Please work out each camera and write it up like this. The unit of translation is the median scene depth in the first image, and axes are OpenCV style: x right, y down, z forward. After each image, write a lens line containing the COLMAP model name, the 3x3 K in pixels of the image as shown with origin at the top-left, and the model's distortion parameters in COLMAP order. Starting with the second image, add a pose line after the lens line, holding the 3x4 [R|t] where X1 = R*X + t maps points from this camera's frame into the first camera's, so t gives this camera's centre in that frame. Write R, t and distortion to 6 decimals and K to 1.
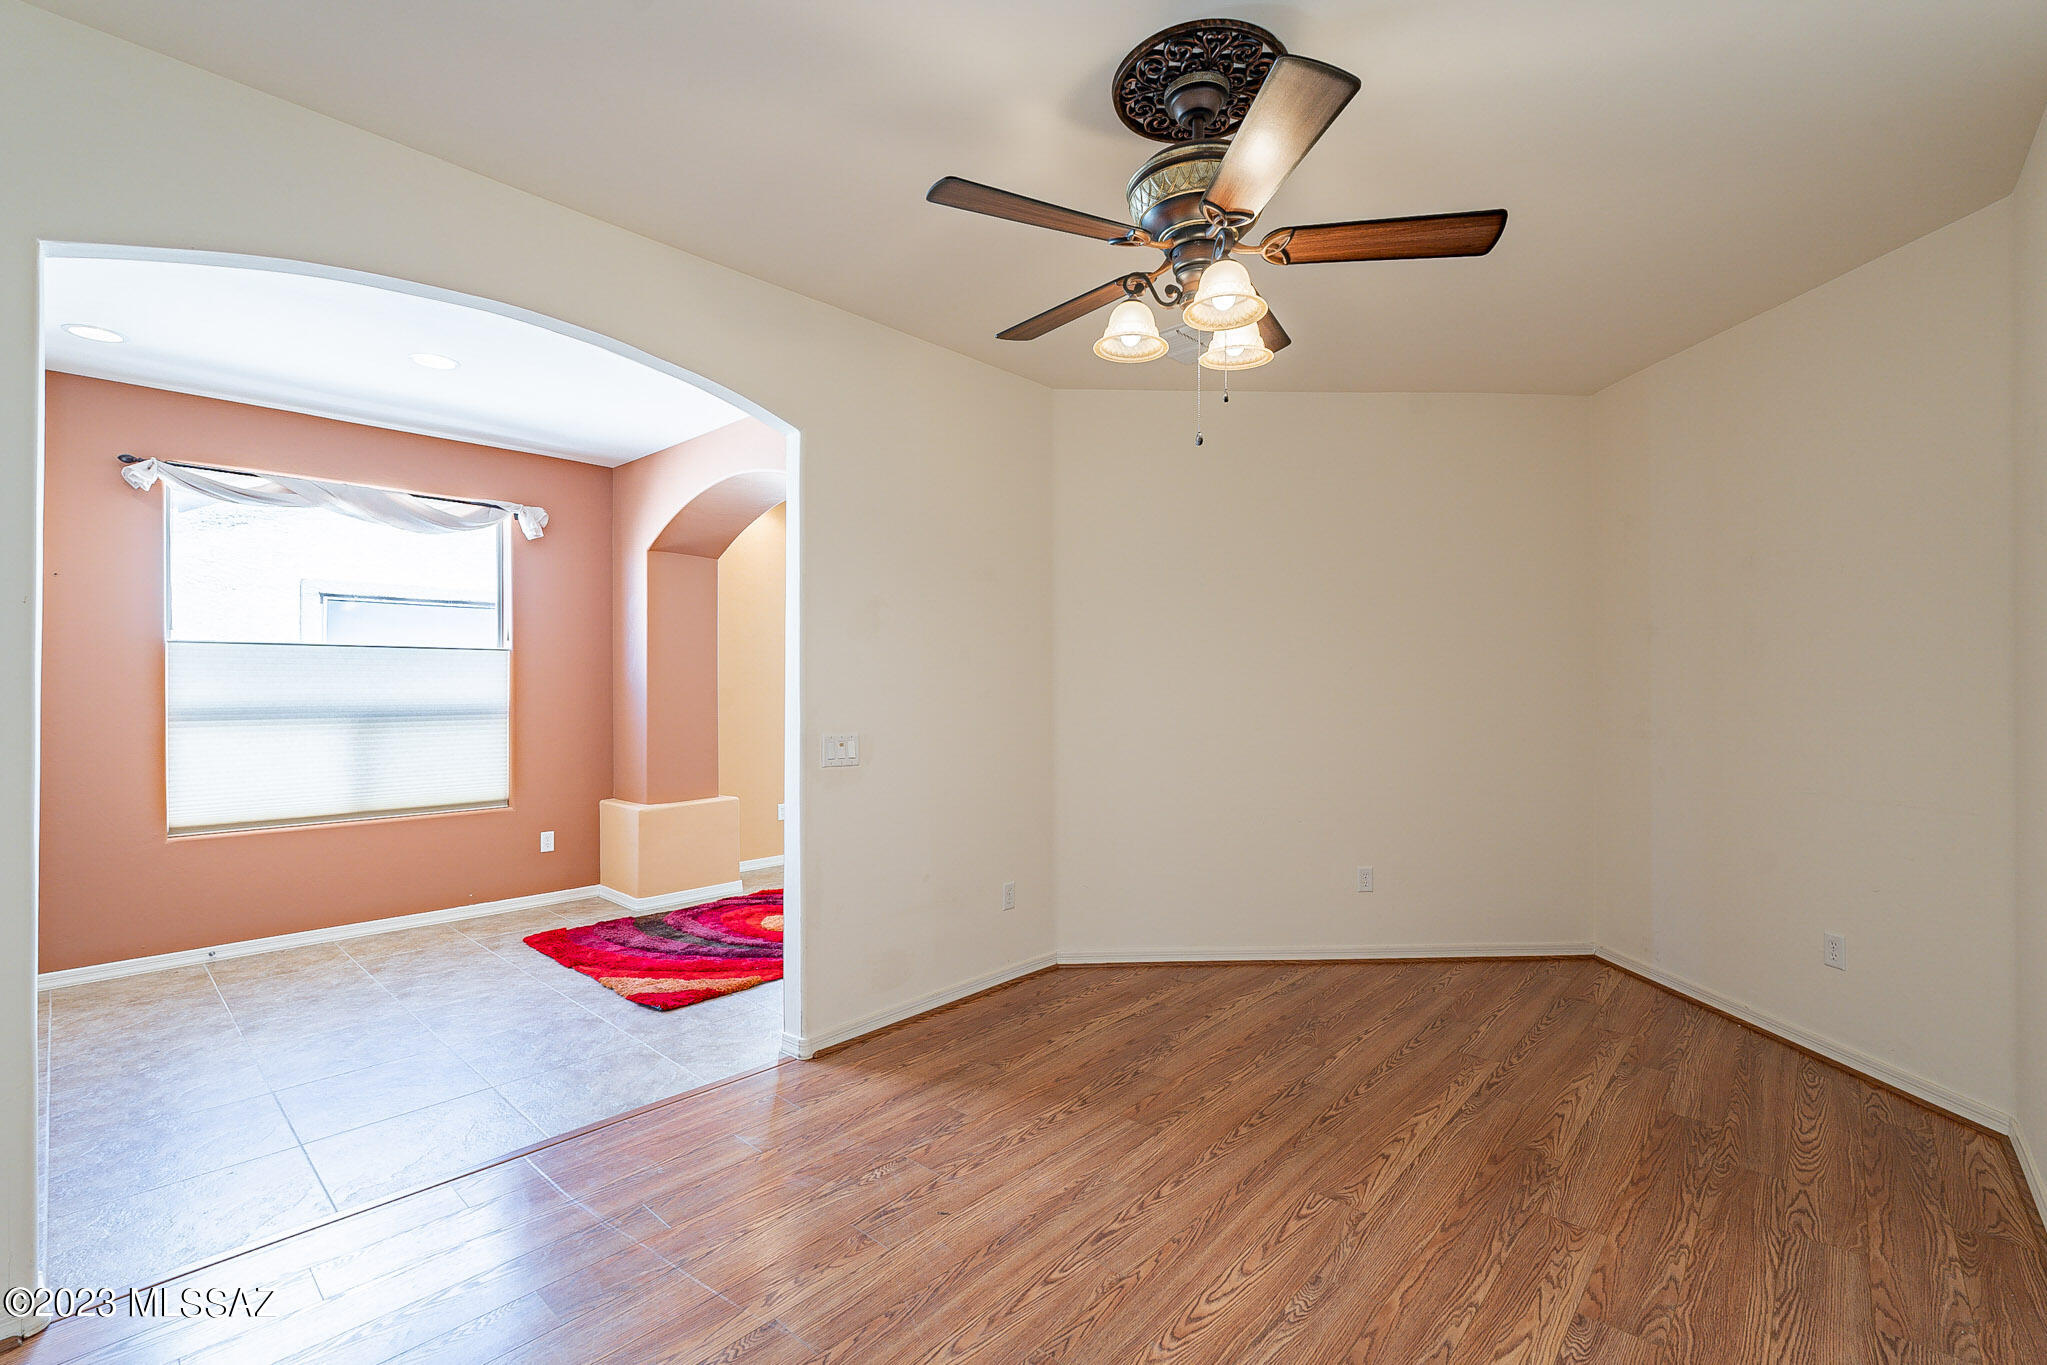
lens RADIAL K [[900.2, 0, 1019.9], [0, 900.2, 675.4], [0, 0, 1]] dist [-0.006558, 0.000521]
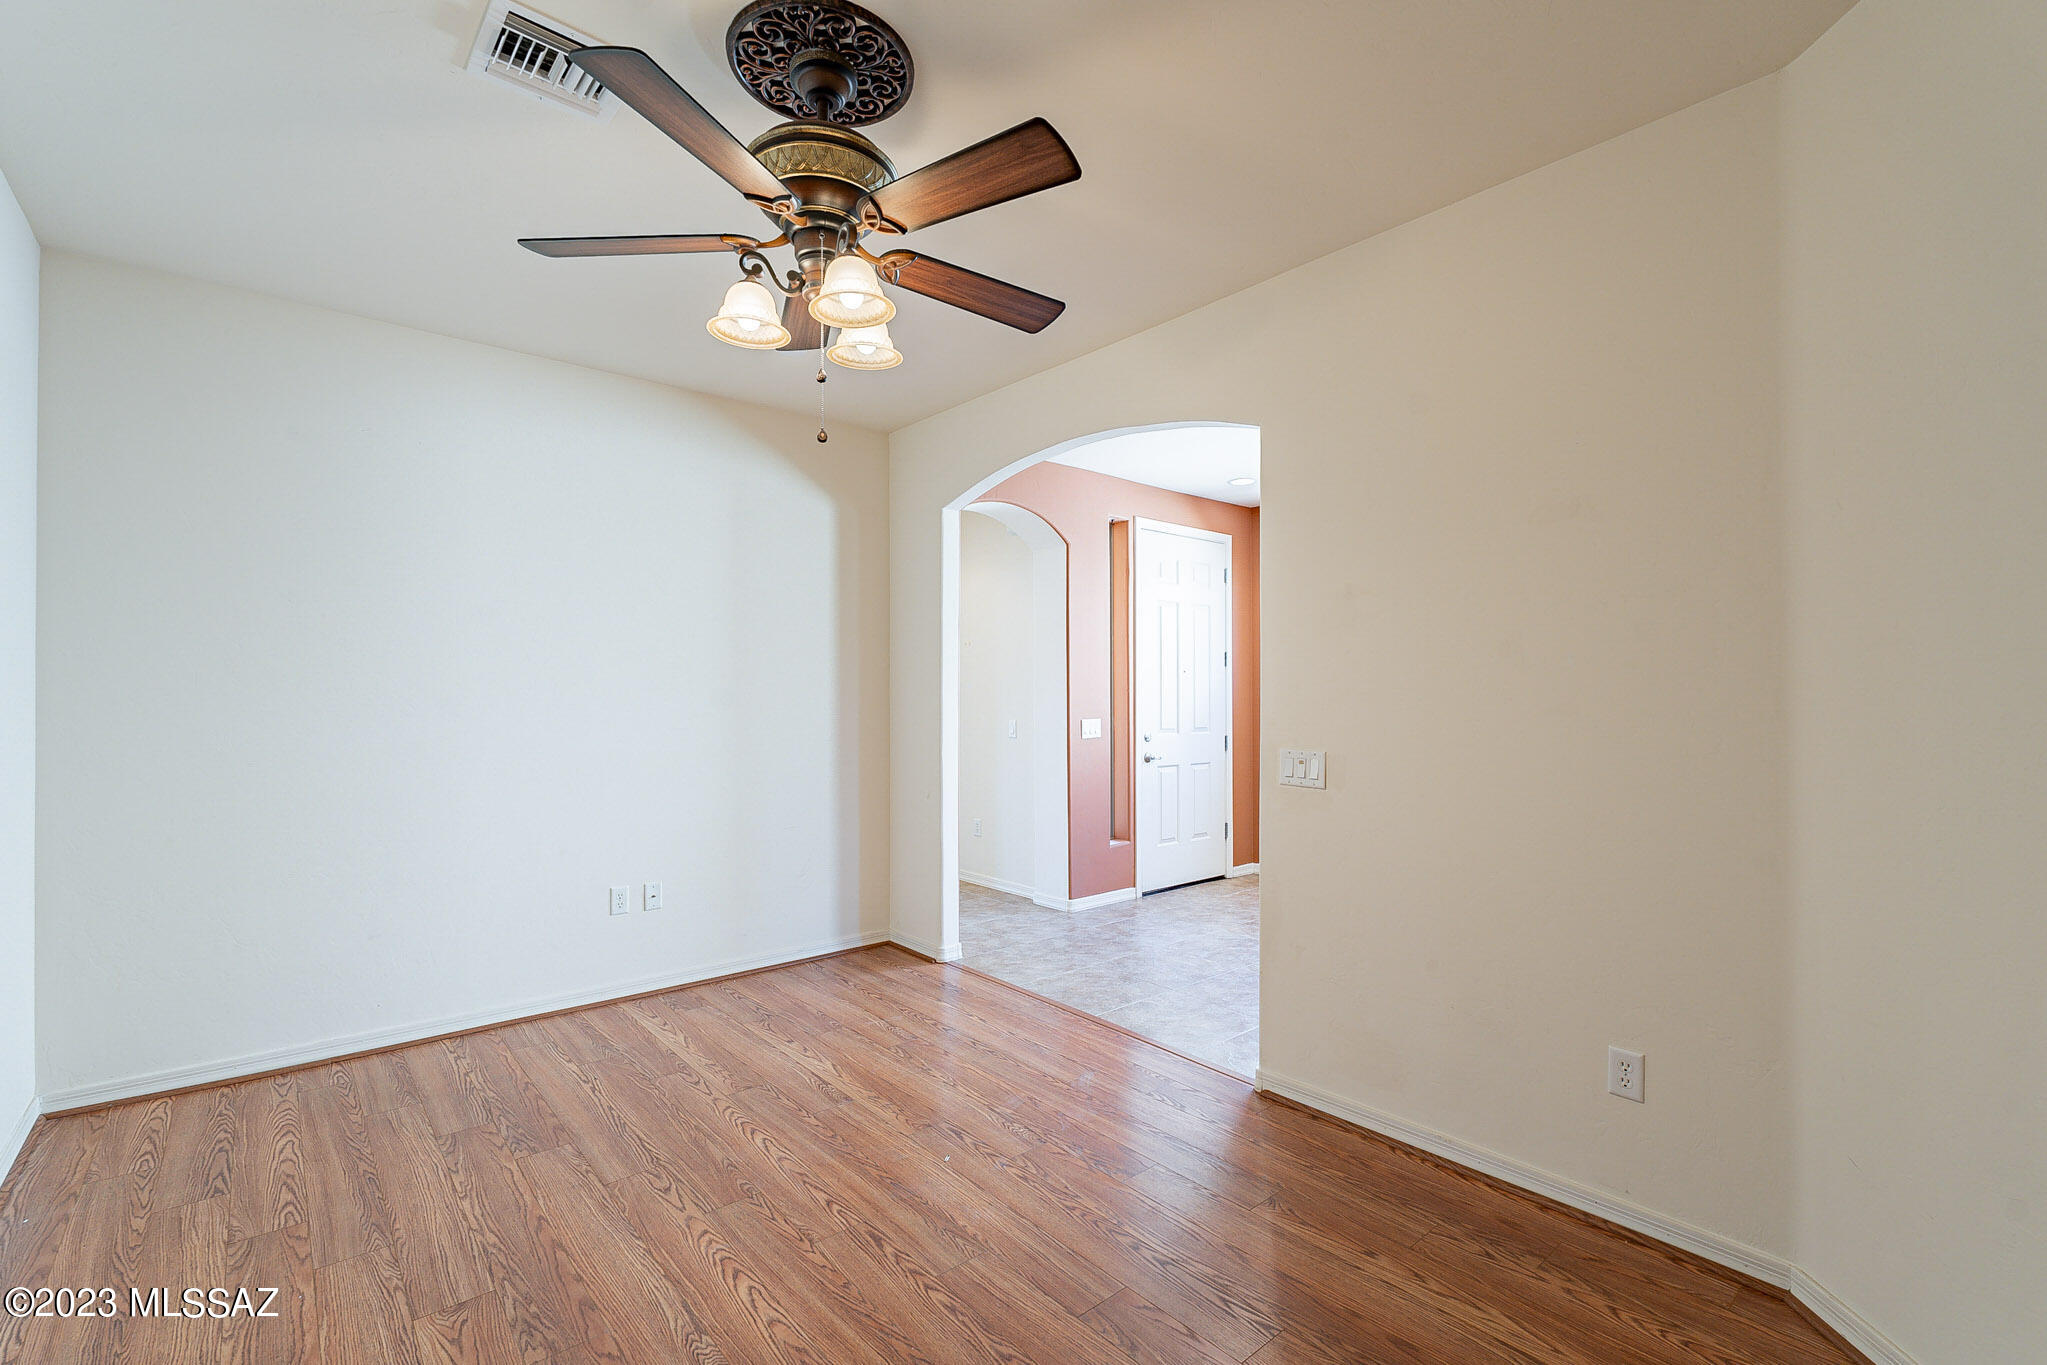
lens RADIAL K [[900.2, 0, 1021.7], [0, 900.2, 674.9], [0, 0, 1]] dist [-0.006558, 0.000521]
pose [[-0.123540, -0.015964, -0.992211, 0.978496], [0.007721, 0.999825, -0.017048, 0.007071], [0.992310, -0.009766, -0.123395, 1.166035]]
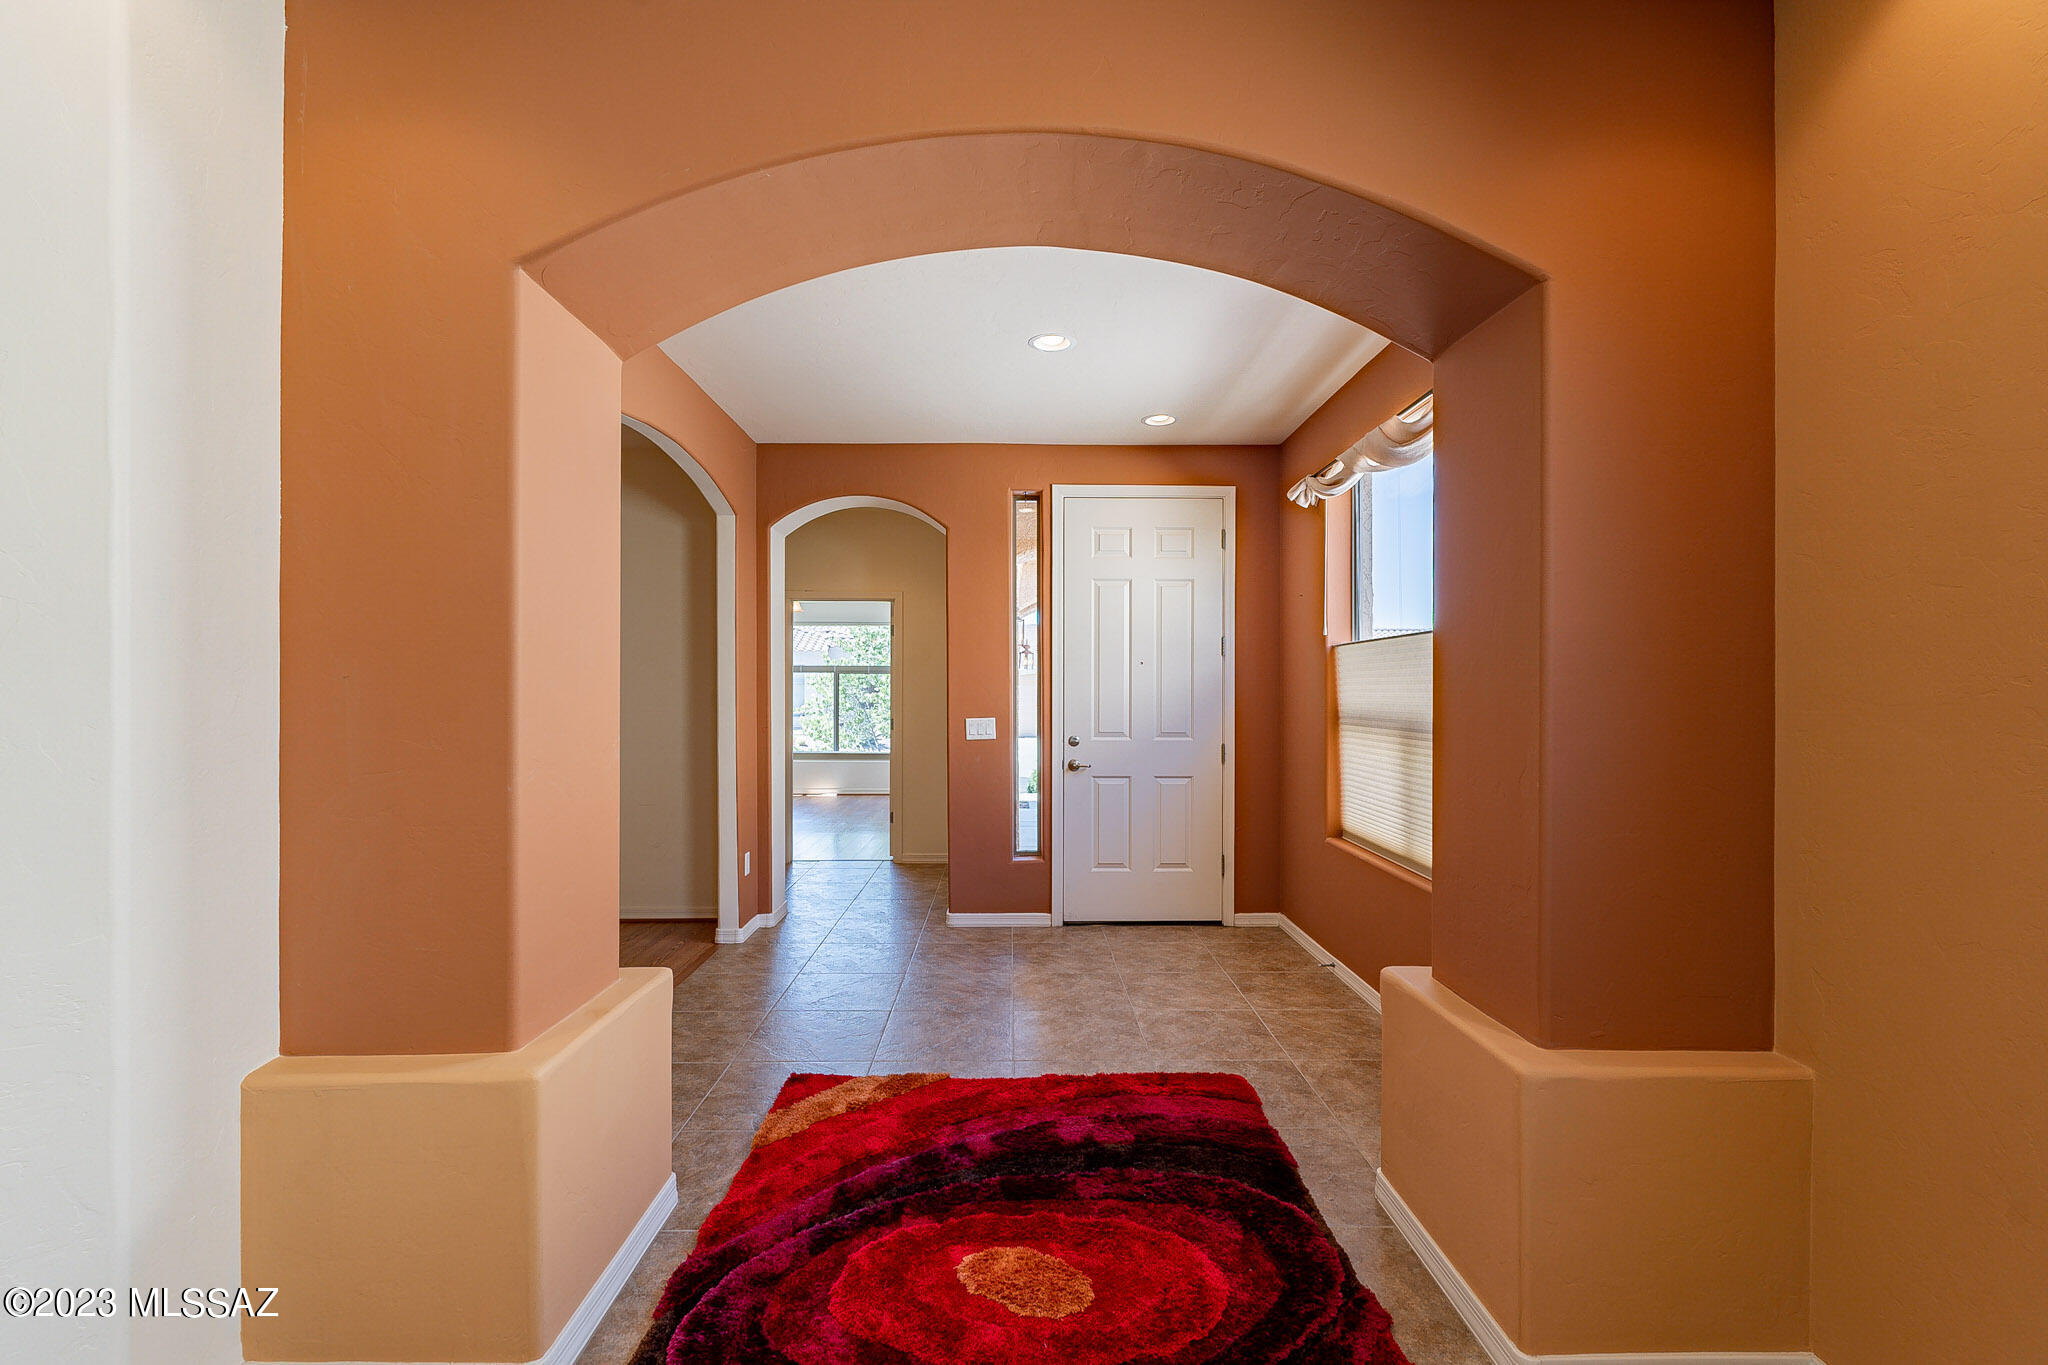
lens RADIAL K [[900.7, 0, 1012.7], [0, 900.7, 684.8], [0, 0, 1]] dist [-0.006558, 0.000521]
pose [[-0.732575, -0.001229, -0.680685, -0.072679], [0.005589, 0.999954, -0.007820, 0.023851], [0.680664, -0.009533, -0.732534, 2.802878]]
